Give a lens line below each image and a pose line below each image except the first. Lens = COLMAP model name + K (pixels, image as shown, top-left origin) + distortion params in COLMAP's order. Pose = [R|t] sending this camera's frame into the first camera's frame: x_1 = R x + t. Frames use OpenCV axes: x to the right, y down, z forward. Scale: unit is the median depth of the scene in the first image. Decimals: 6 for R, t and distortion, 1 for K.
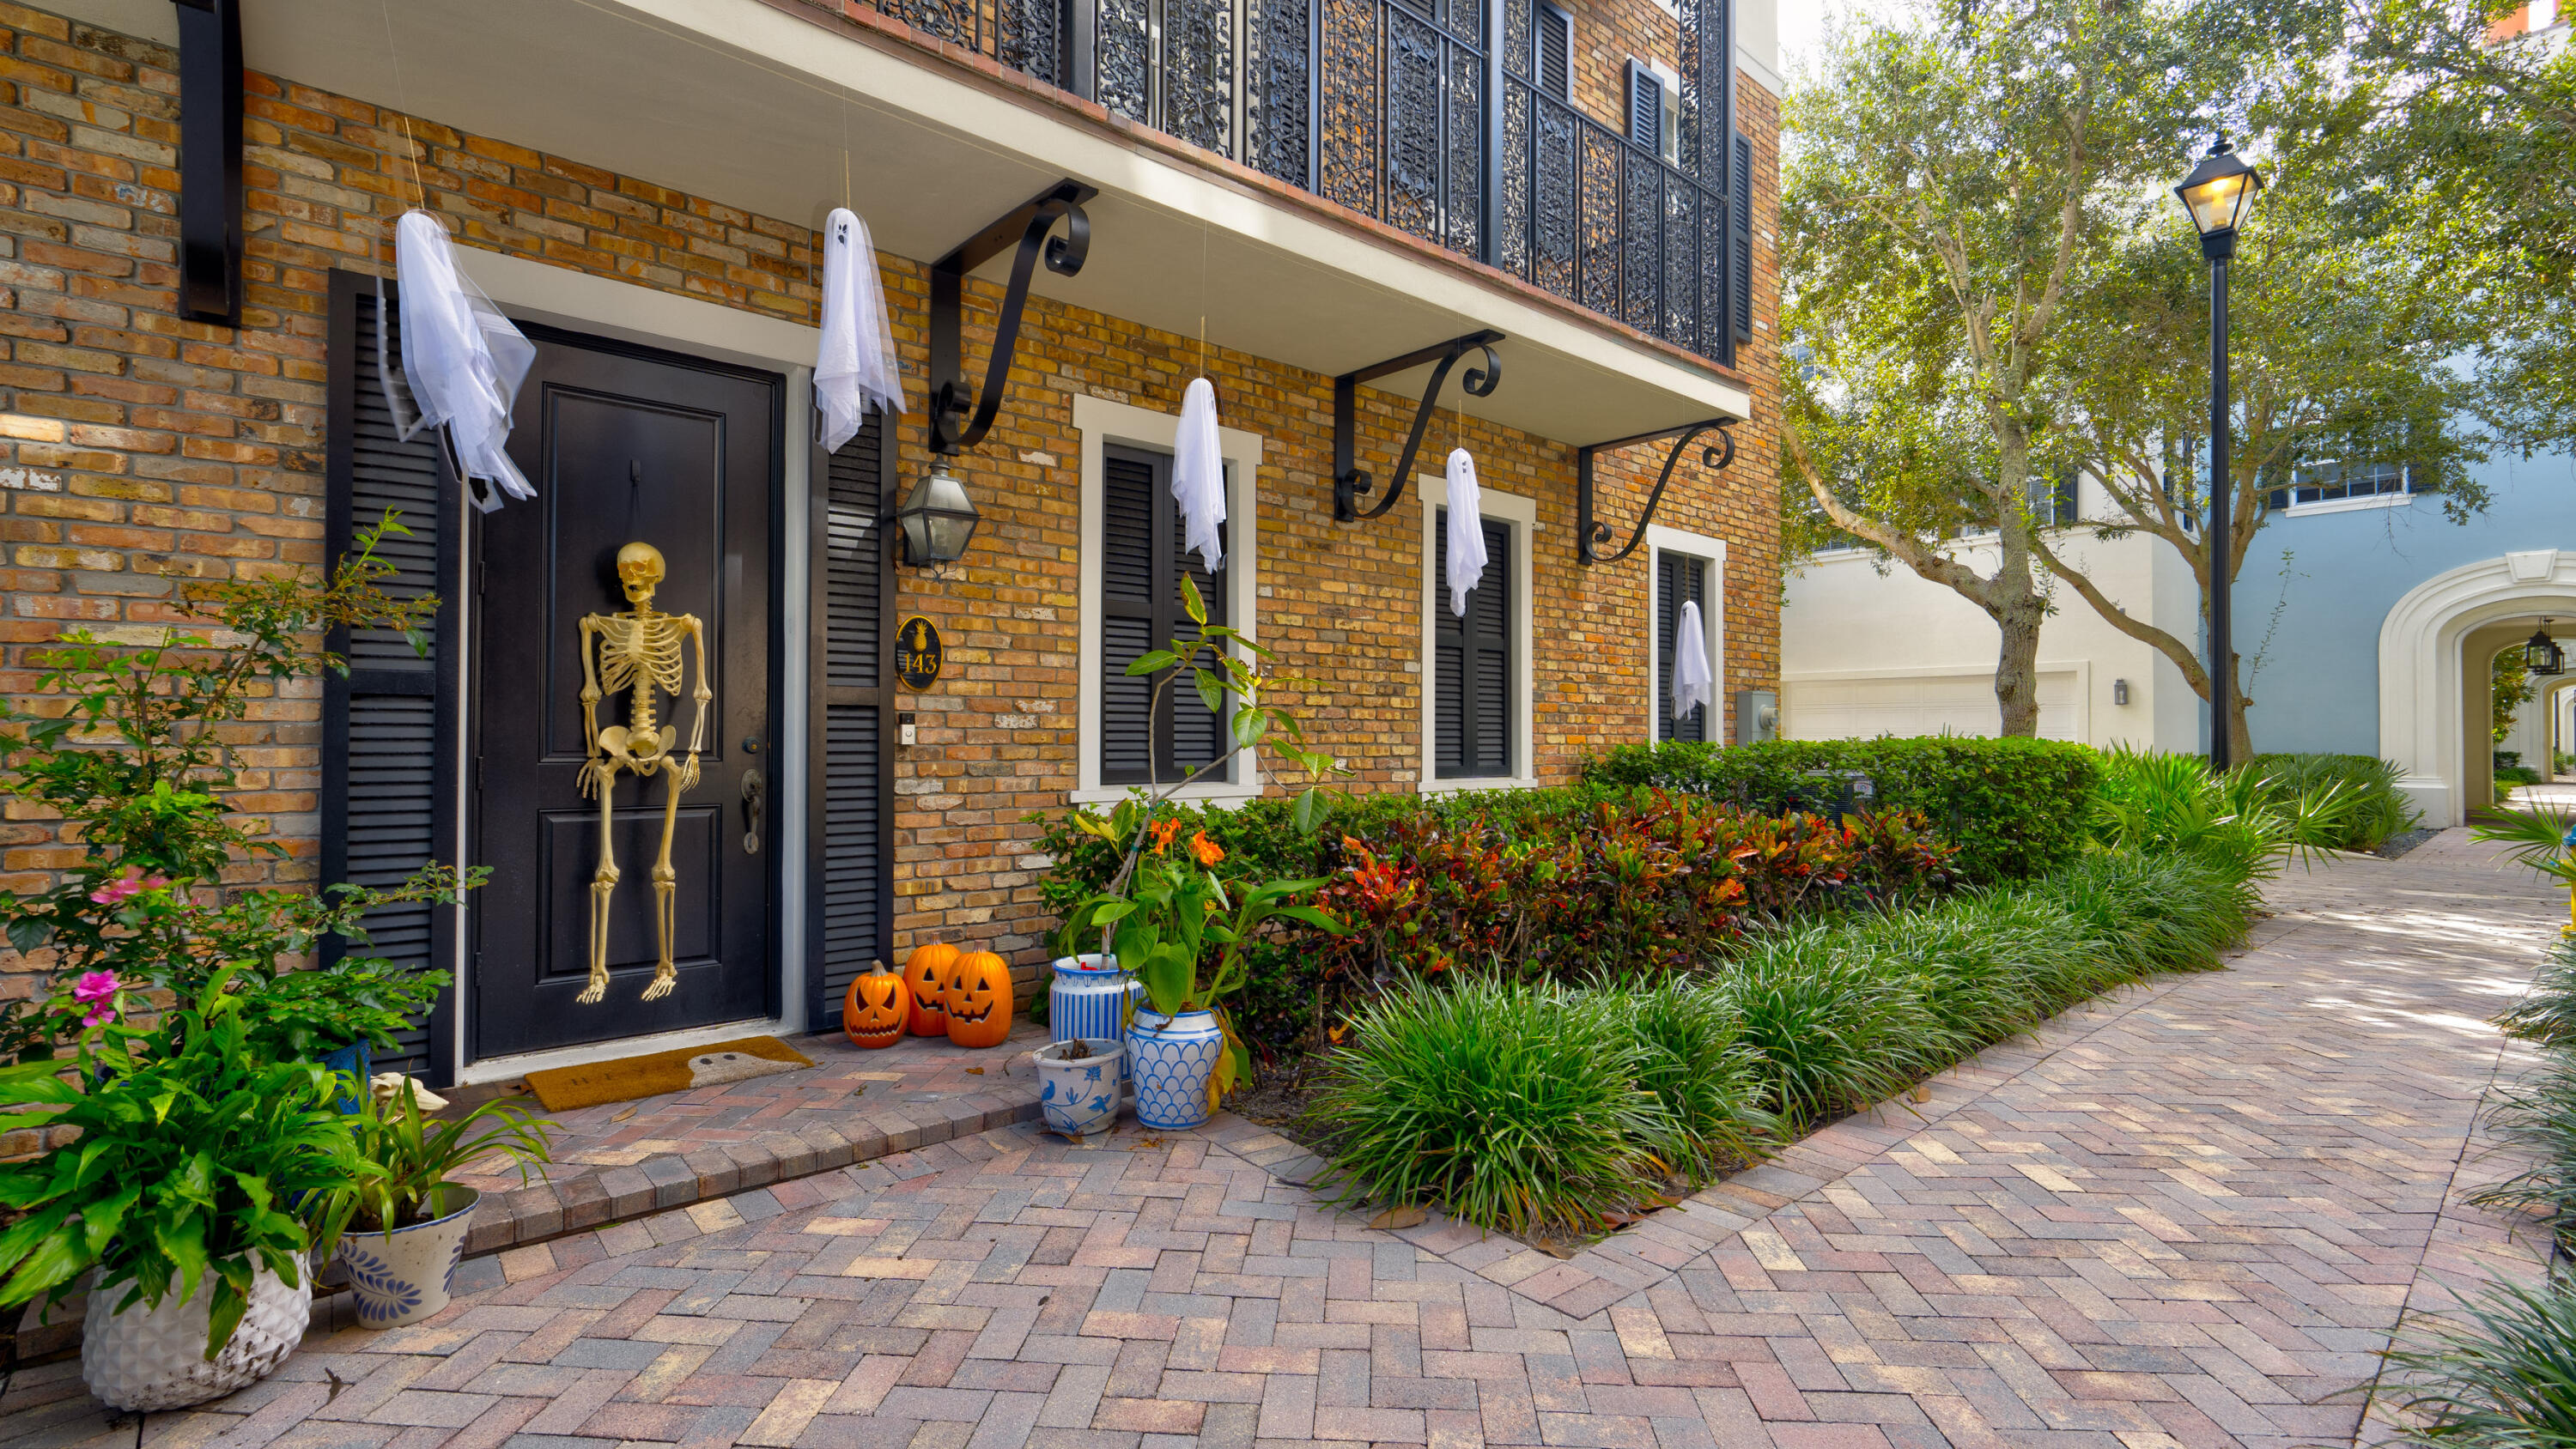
lens RADIAL K [[1168.2, 0, 1288.0], [0, 1168.2, 724.5], [0, 0, 1]] dist [-0.023564, 0.020717]
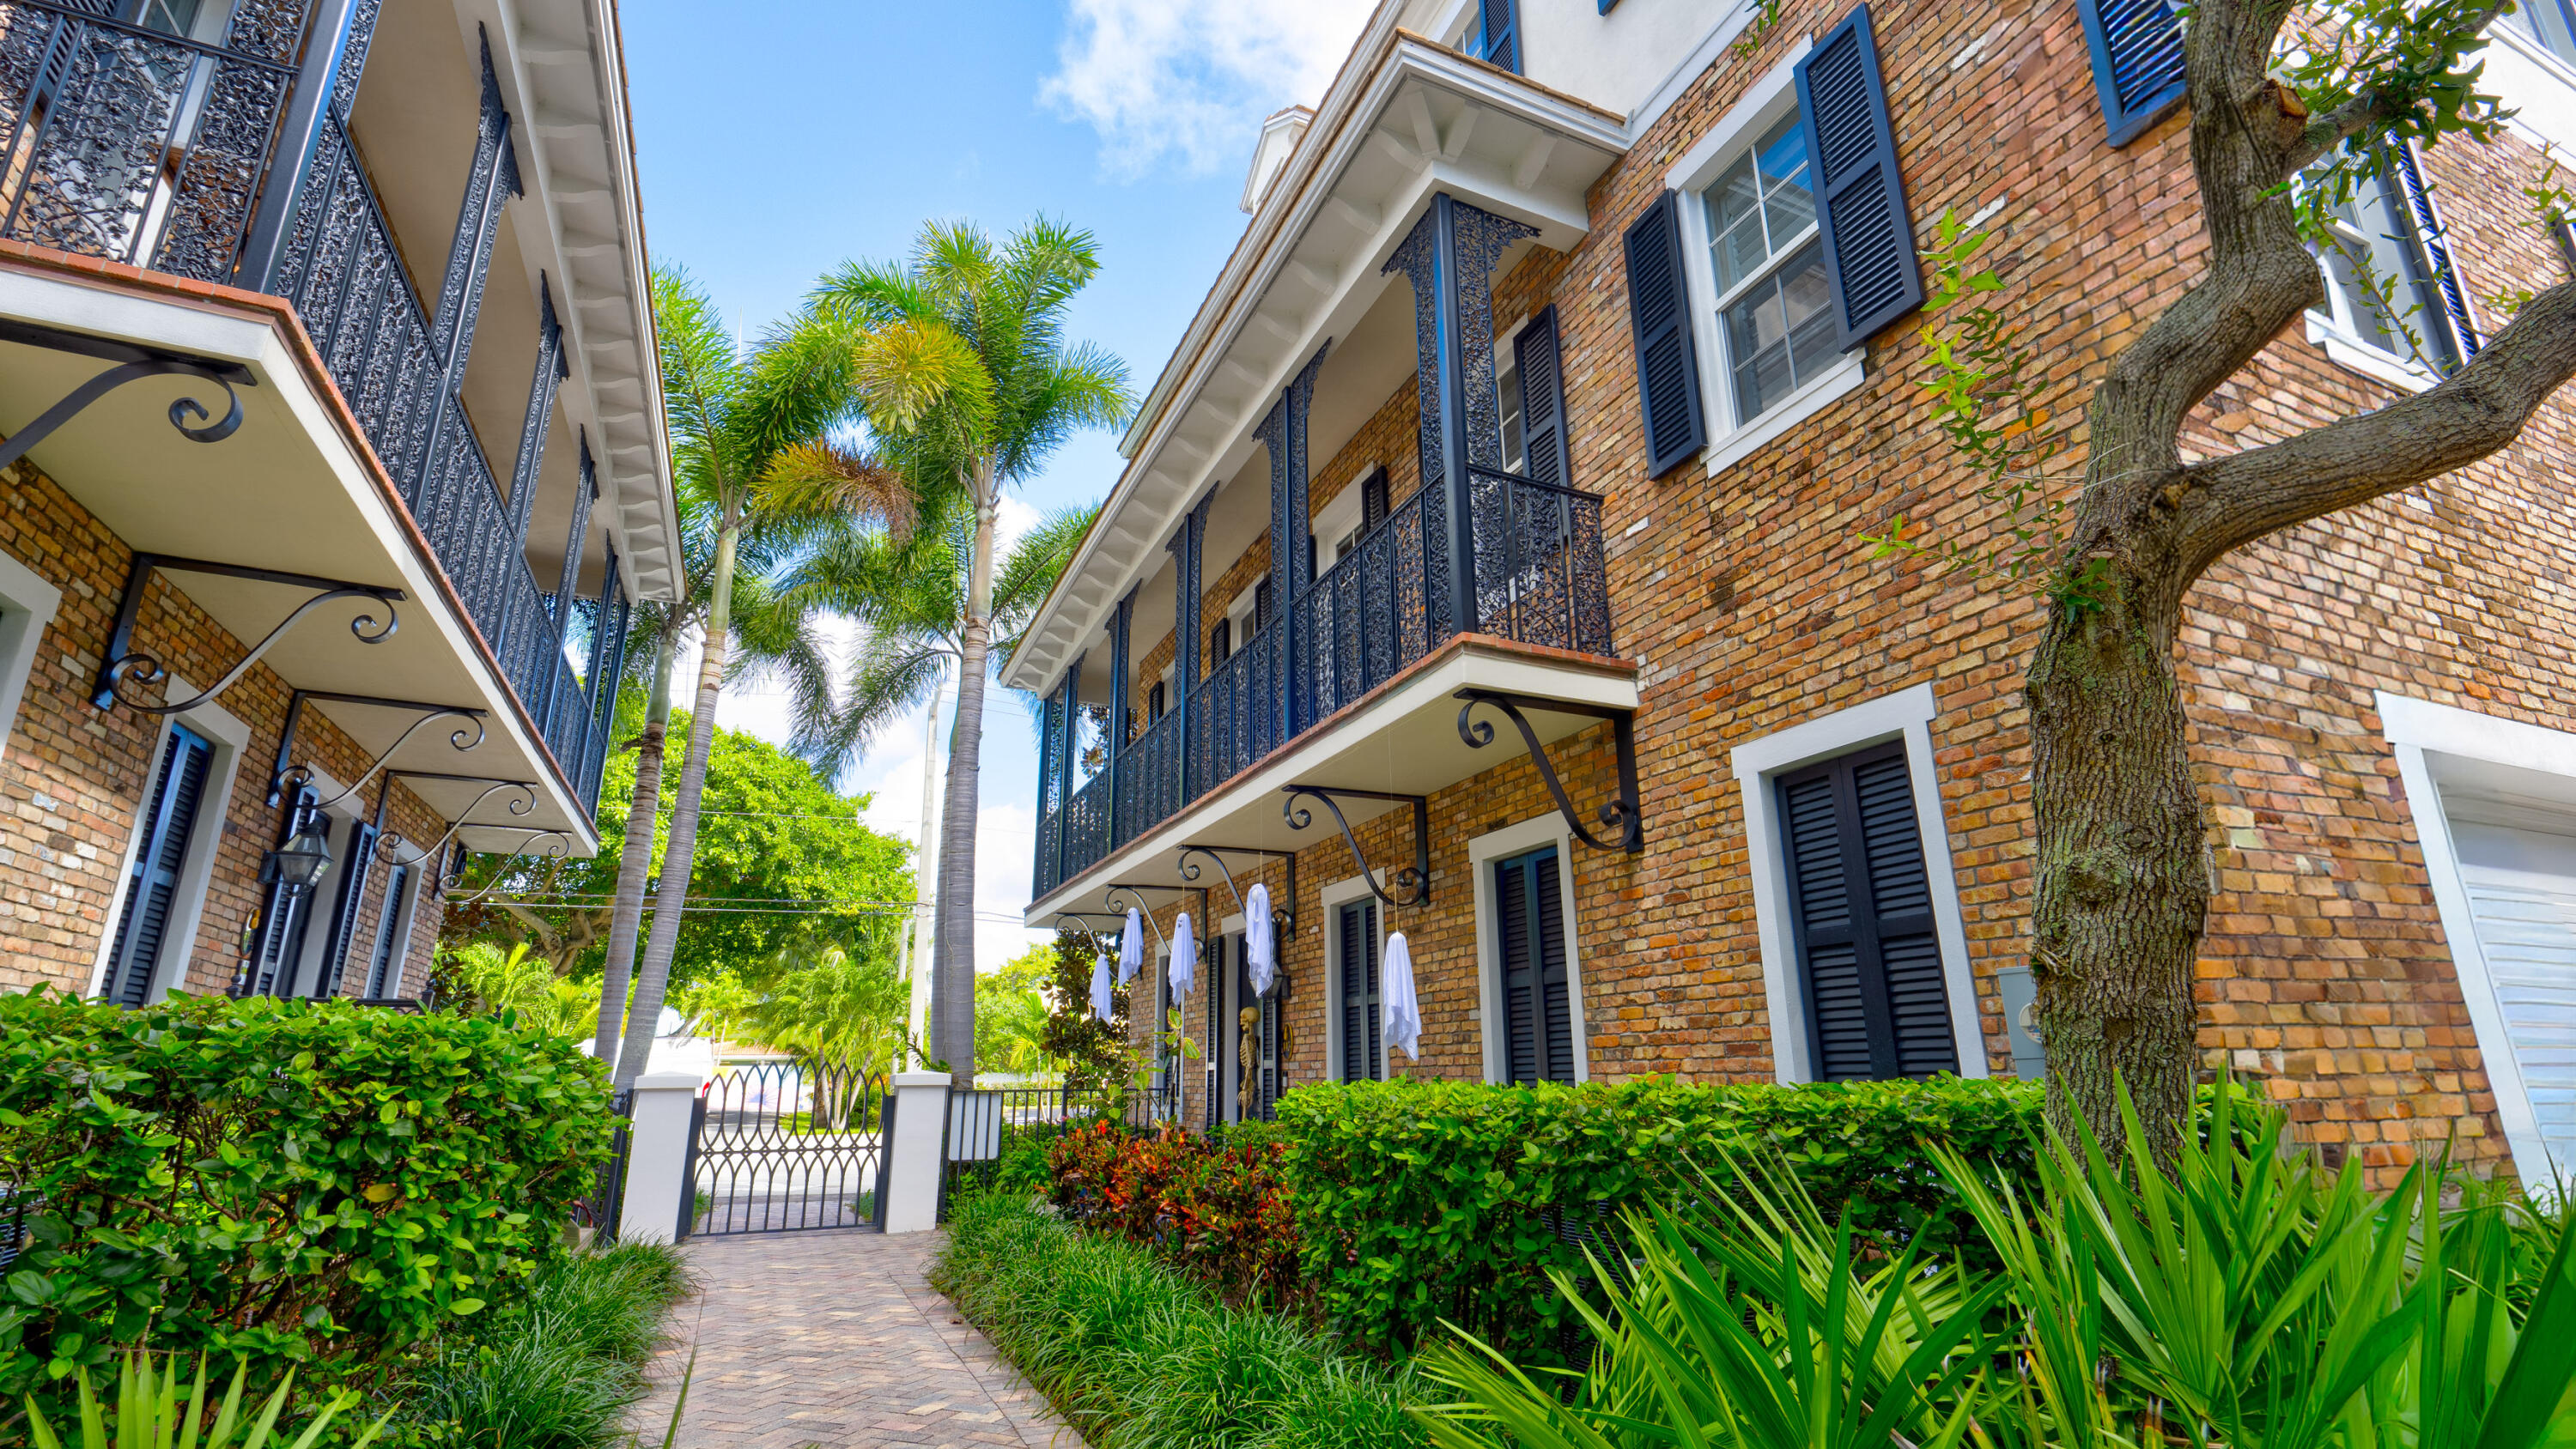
lens RADIAL K [[1168.2, 0, 1288.0], [0, 1168.2, 724.5], [0, 0, 1]] dist [-0.023564, 0.020717]
pose [[-0.293511, -0.277041, -0.914931, 1.070758], [0.023658, 0.954687, -0.296669, 0.010604], [0.955663, -0.108721, -0.273657, 0.993505]]
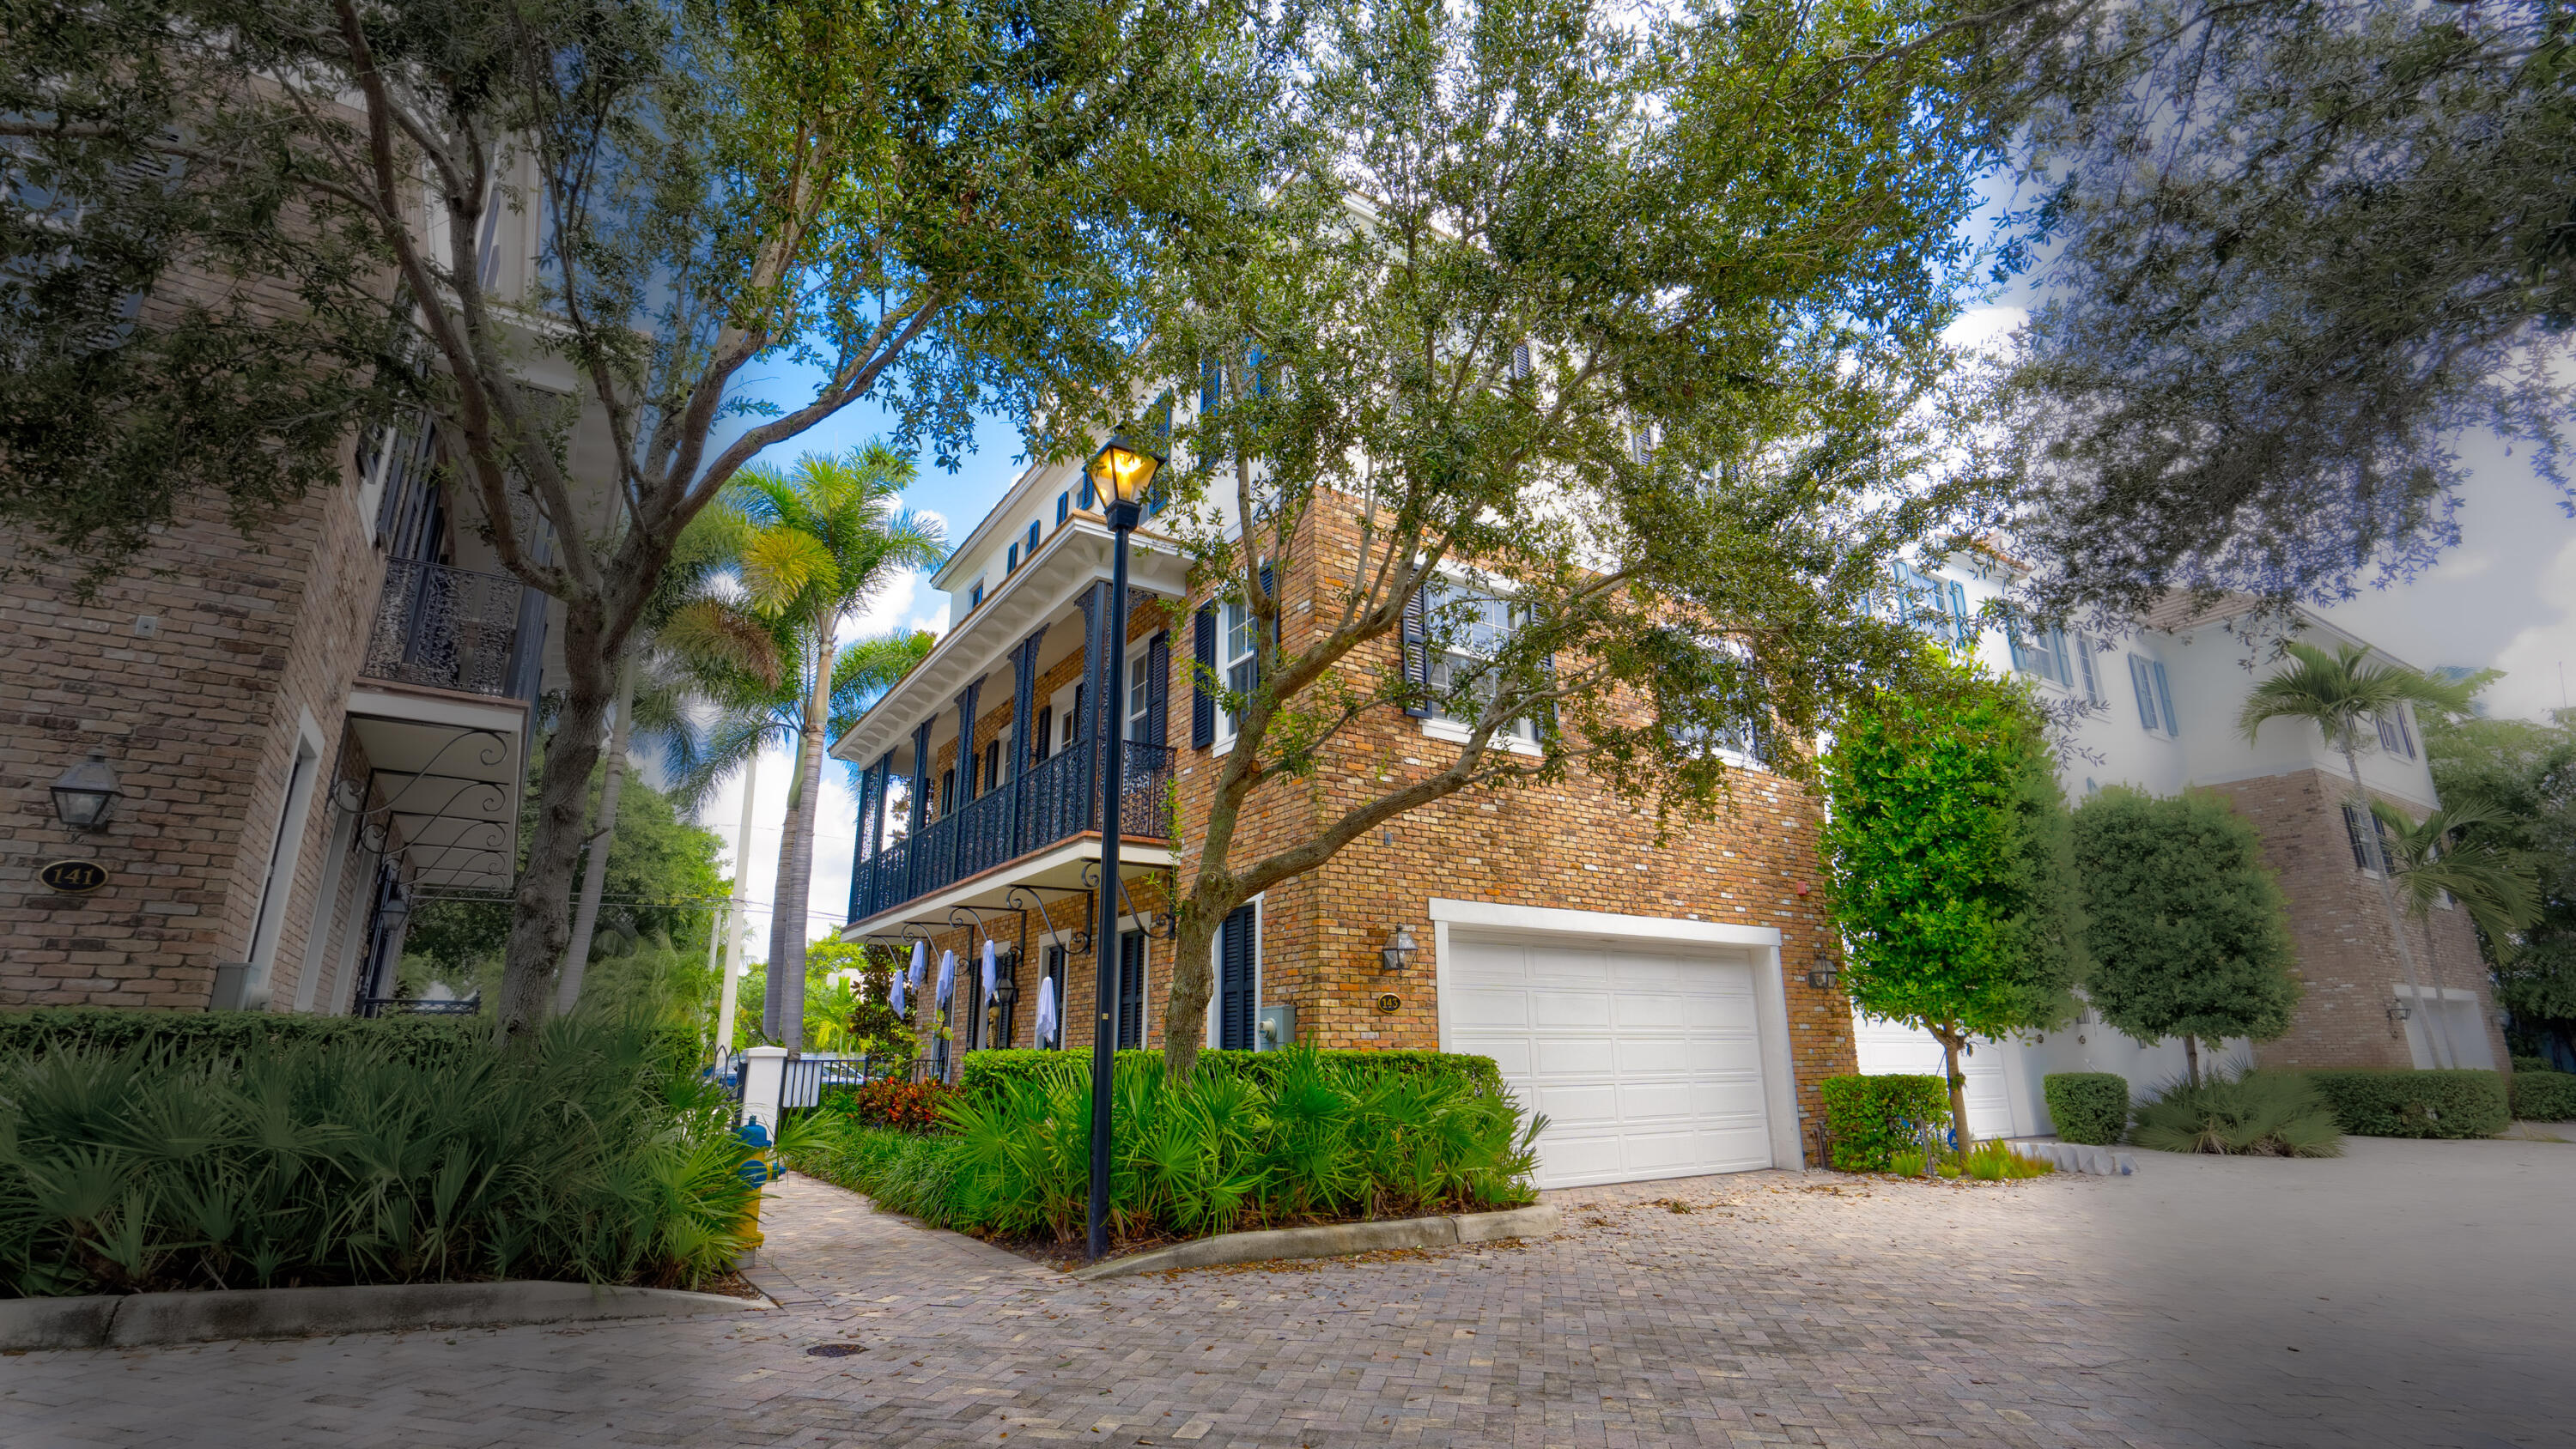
lens RADIAL K [[1168.2, 0, 1288.0], [0, 1168.2, 724.5], [0, 0, 1]] dist [-0.023564, 0.020717]
pose [[-0.140380, -0.276244, -0.950780, 1.866631], [0.018272, 0.959403, -0.281447, 0.034038], [0.989929, -0.056882, -0.129634, 1.396826]]
